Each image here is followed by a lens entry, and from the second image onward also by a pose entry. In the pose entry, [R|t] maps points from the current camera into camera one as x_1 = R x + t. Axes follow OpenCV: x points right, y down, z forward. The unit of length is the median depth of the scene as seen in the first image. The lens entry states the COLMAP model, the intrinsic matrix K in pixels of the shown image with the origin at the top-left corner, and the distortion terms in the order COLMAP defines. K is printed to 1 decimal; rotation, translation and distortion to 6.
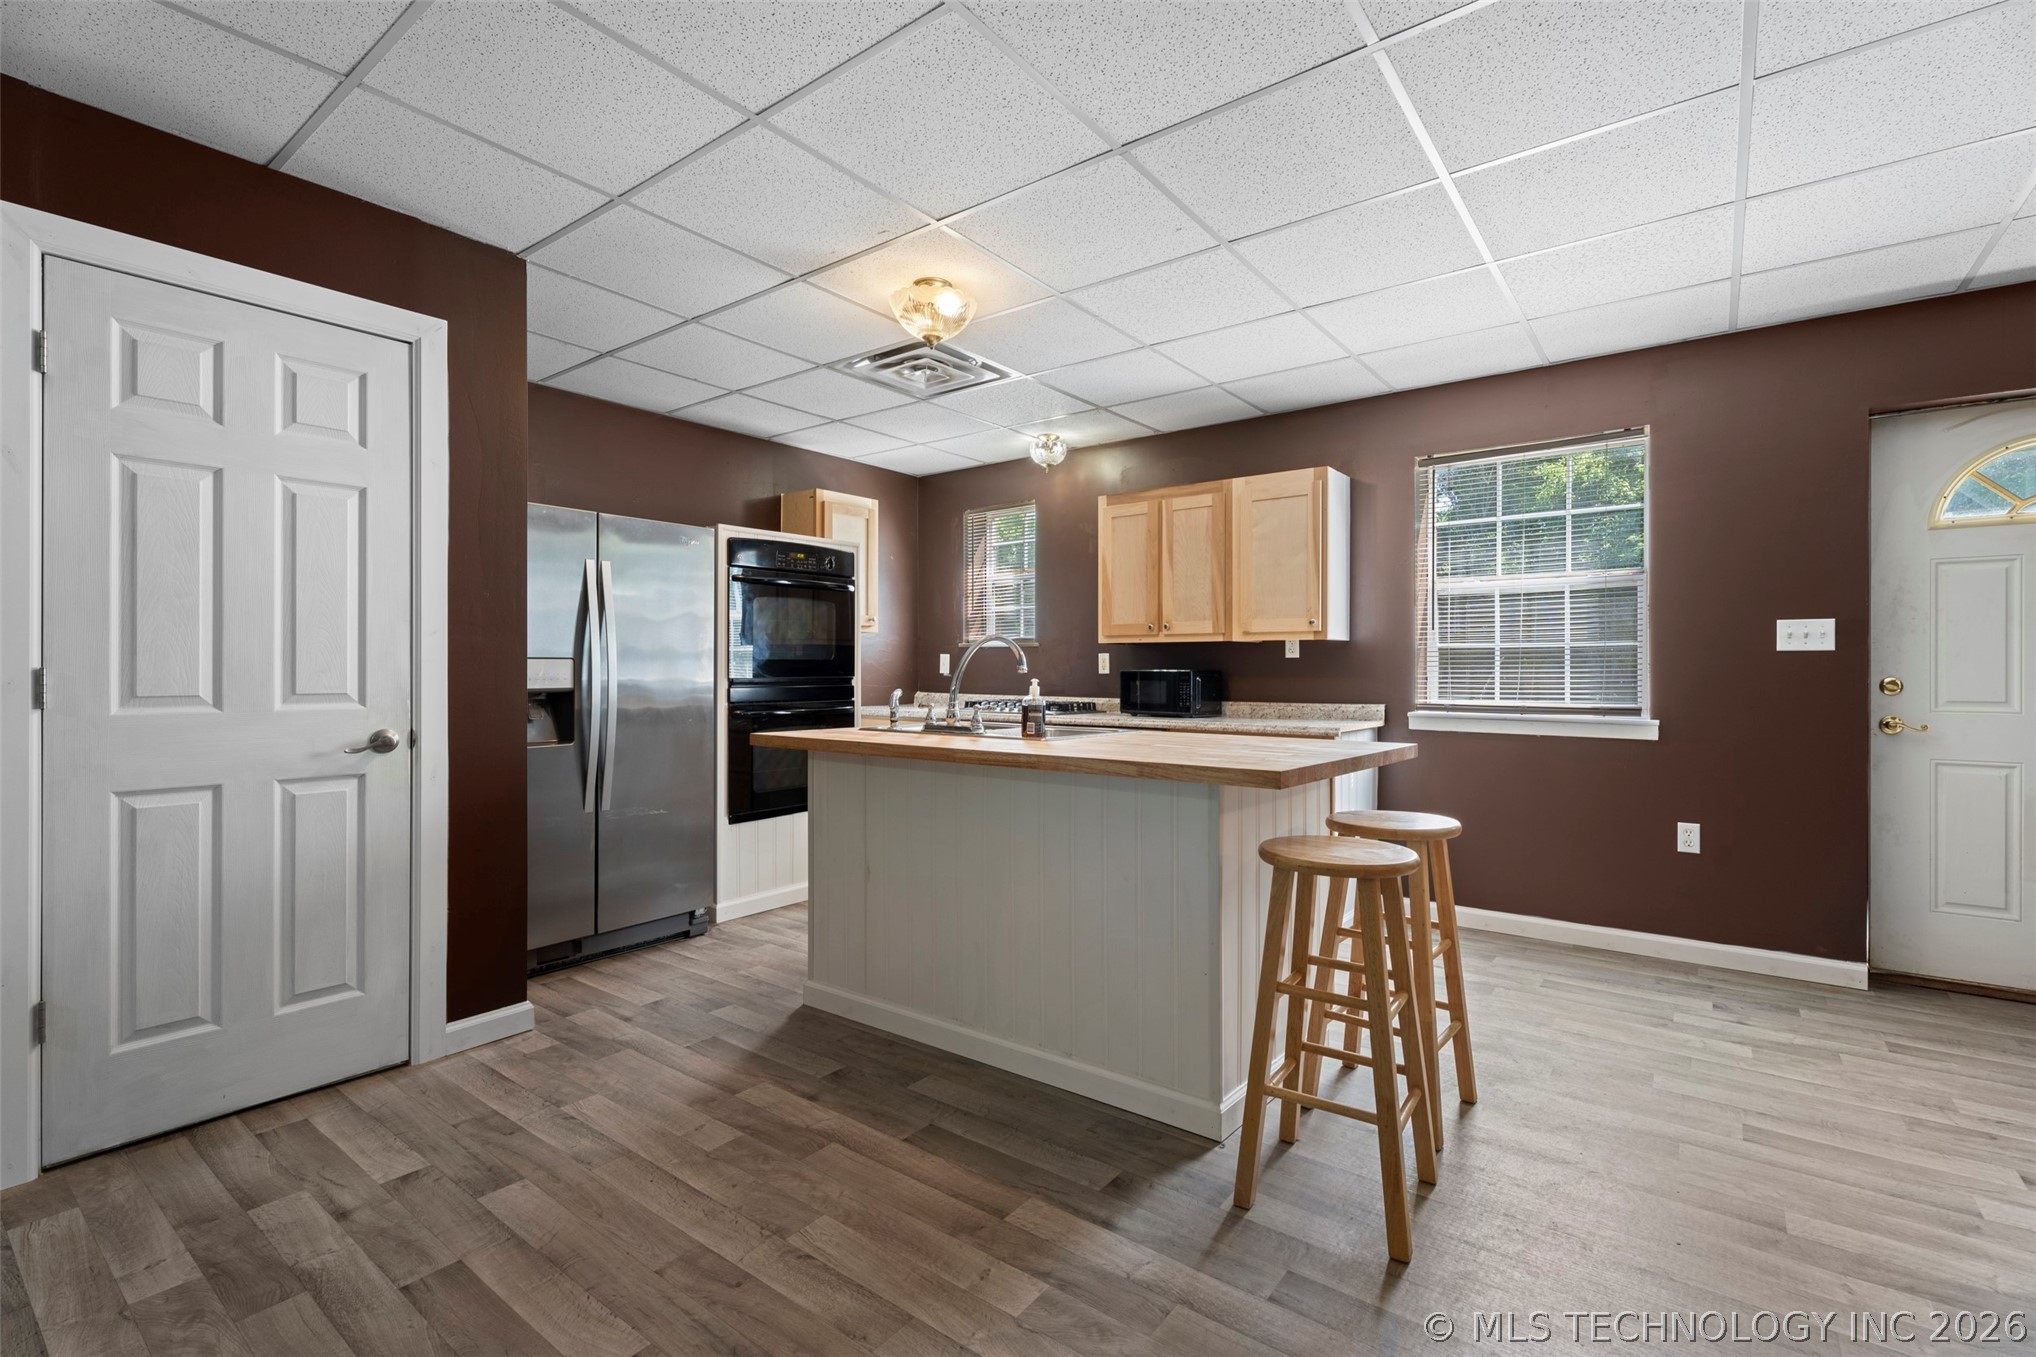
lens RADIAL K [[907.8, 0, 1029.8], [0, 907.8, 668.6], [0, 0, 1]] dist [0.003115, -0.000374]
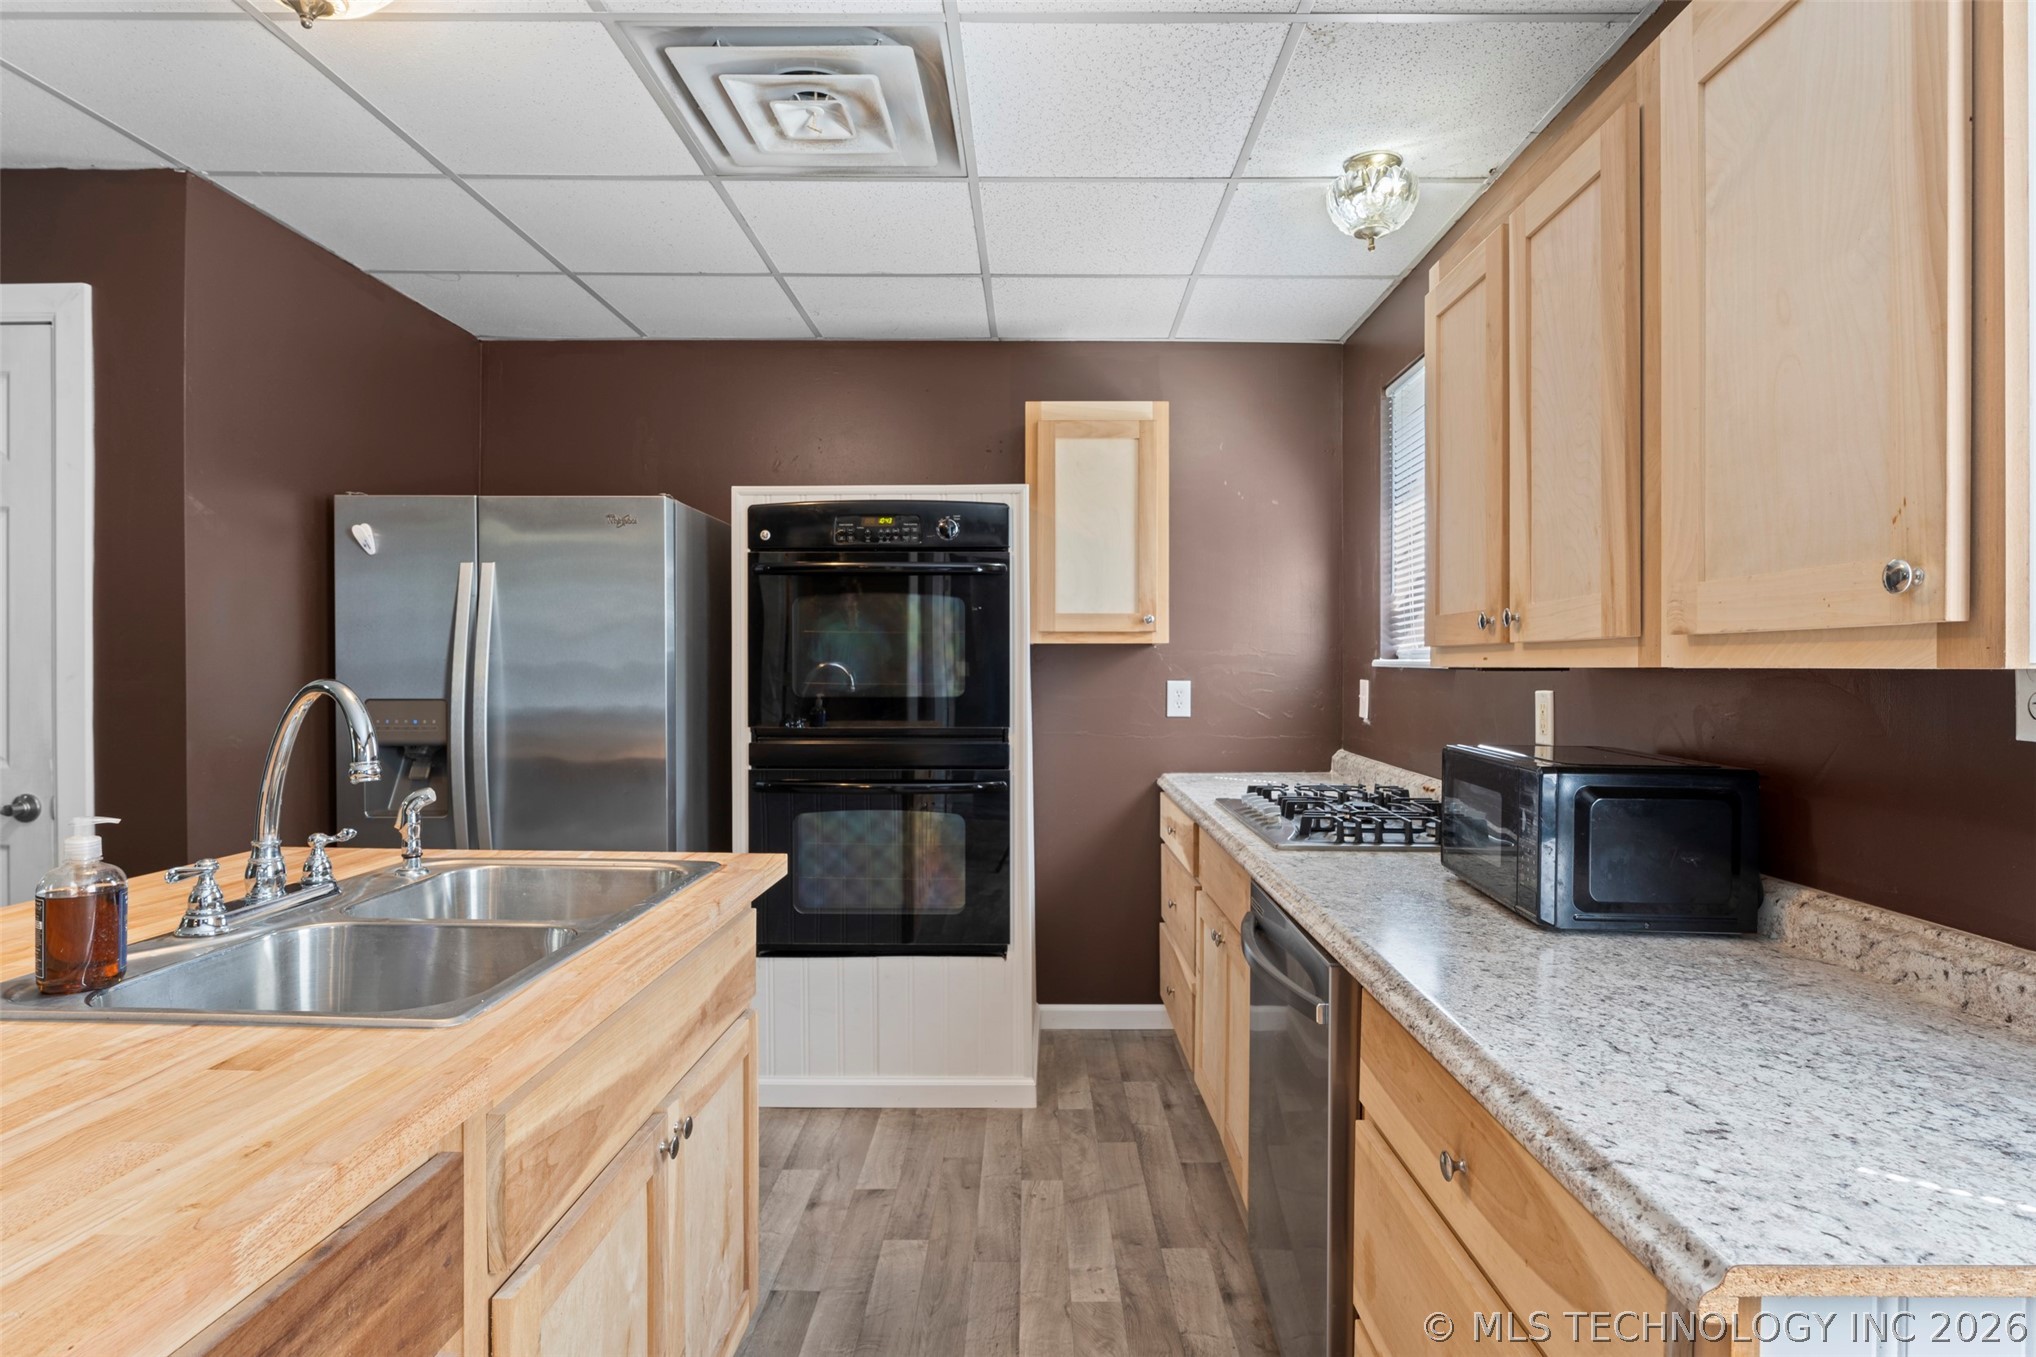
lens RADIAL K [[1034.7, 0, 1036.2], [0, 1034.7, 666.6], [0, 0, 1]] dist [-0.018919, 0.005560]
pose [[0.600273, 0.001401, -0.799794, 0.448914], [-0.002872, 0.999996, -0.000403, -0.039237], [0.799790, 0.002539, 0.600274, 0.887533]]
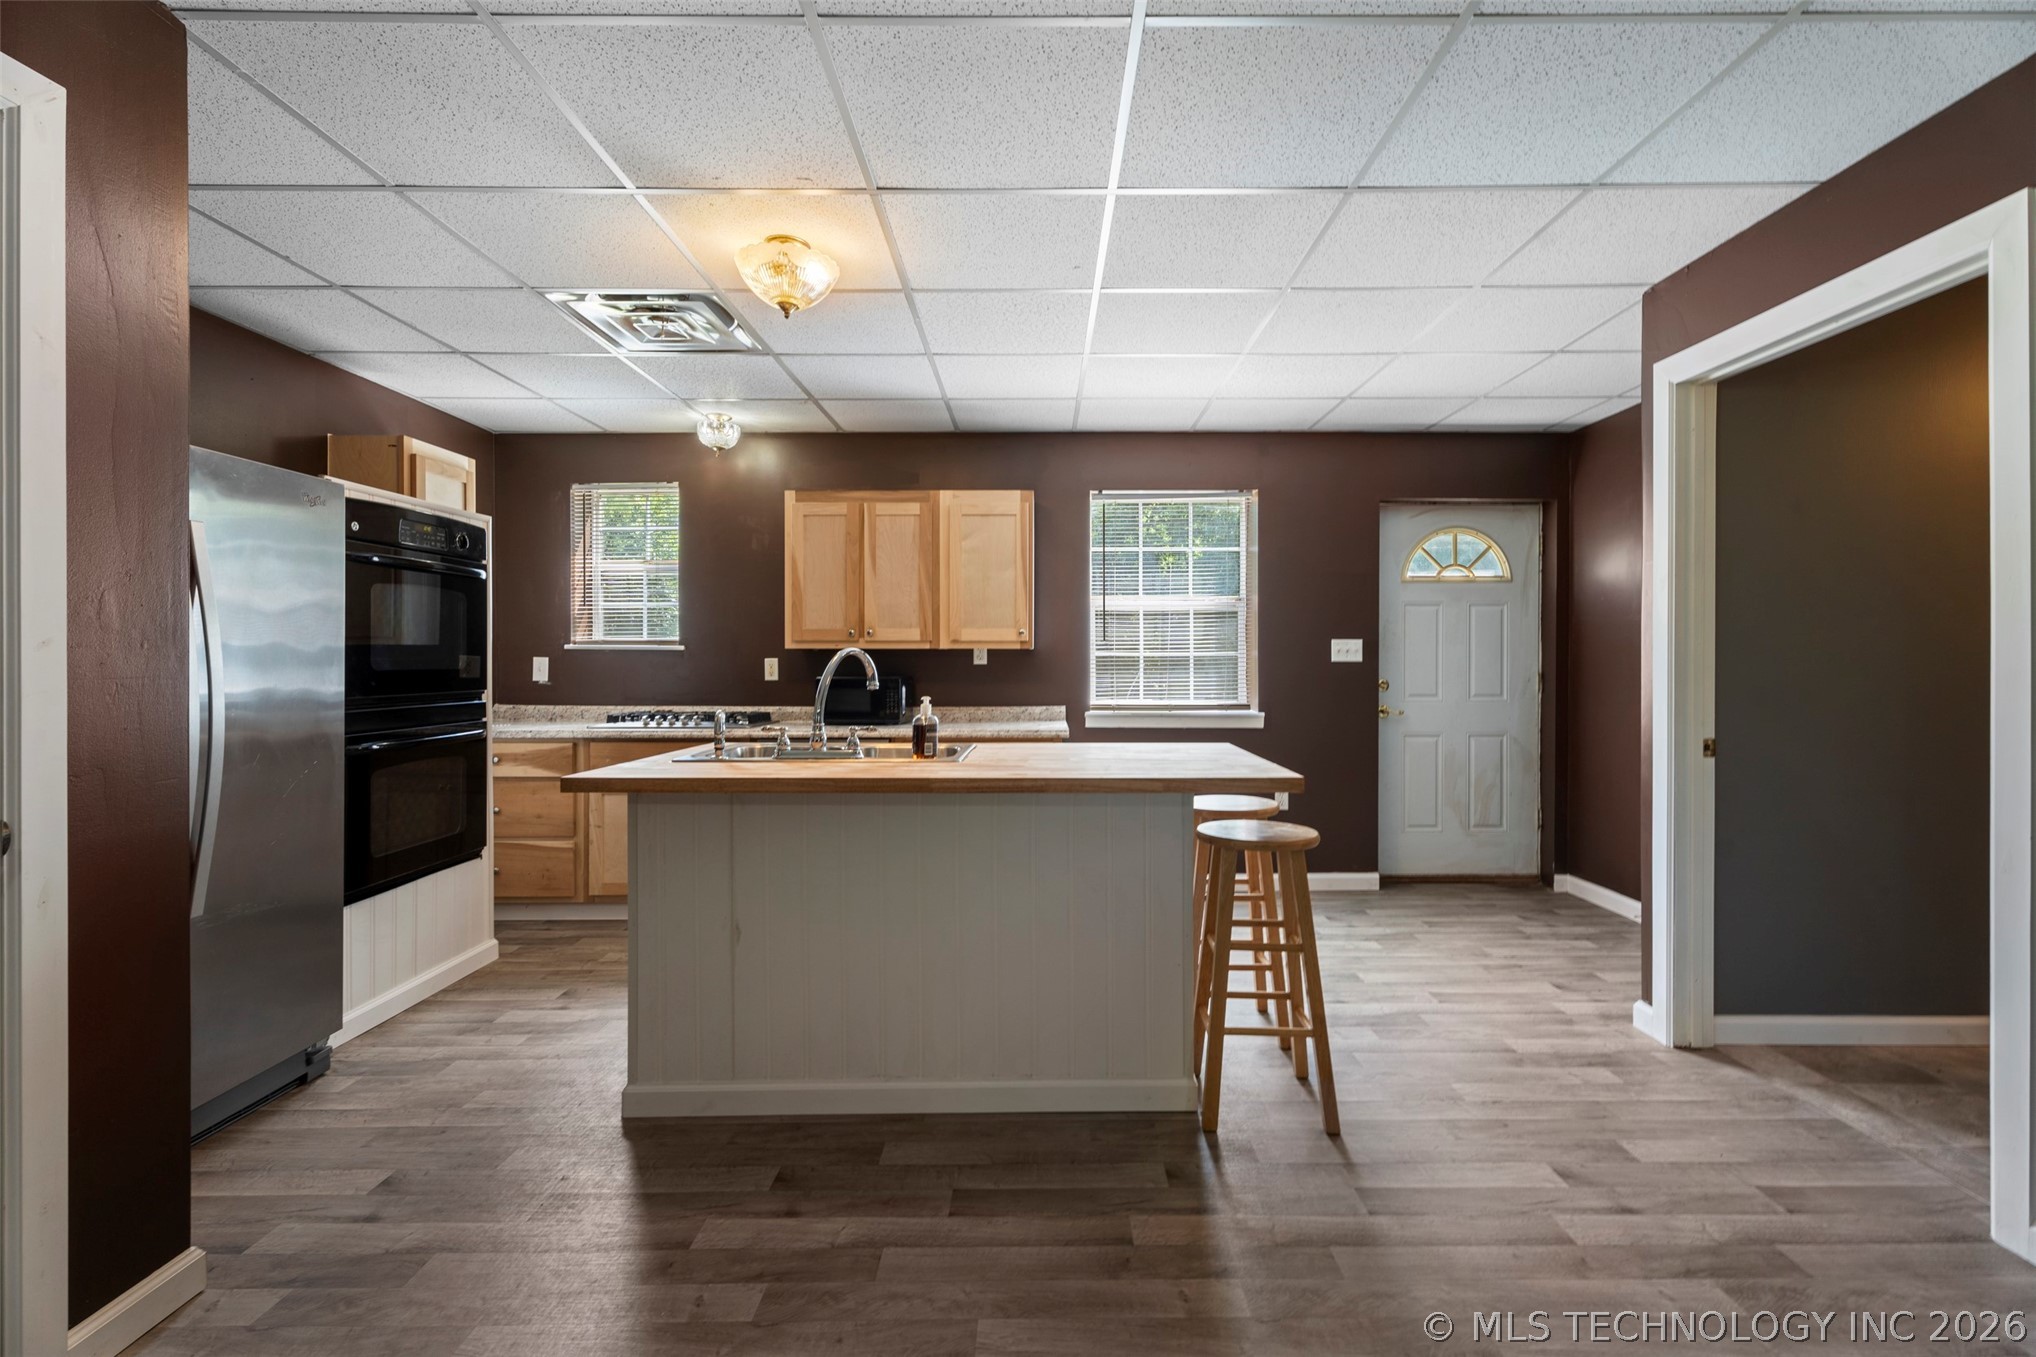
lens RADIAL K [[907.8, 0, 1039.0], [0, 907.8, 661.9], [0, 0, 1]] dist [0.003115, -0.000374]
pose [[0.797502, -0.002306, 0.603312, -0.396036], [0.001863, 0.999997, 0.001359, -0.021285], [-0.603314, 0.000040, 0.797504, 0.145732]]
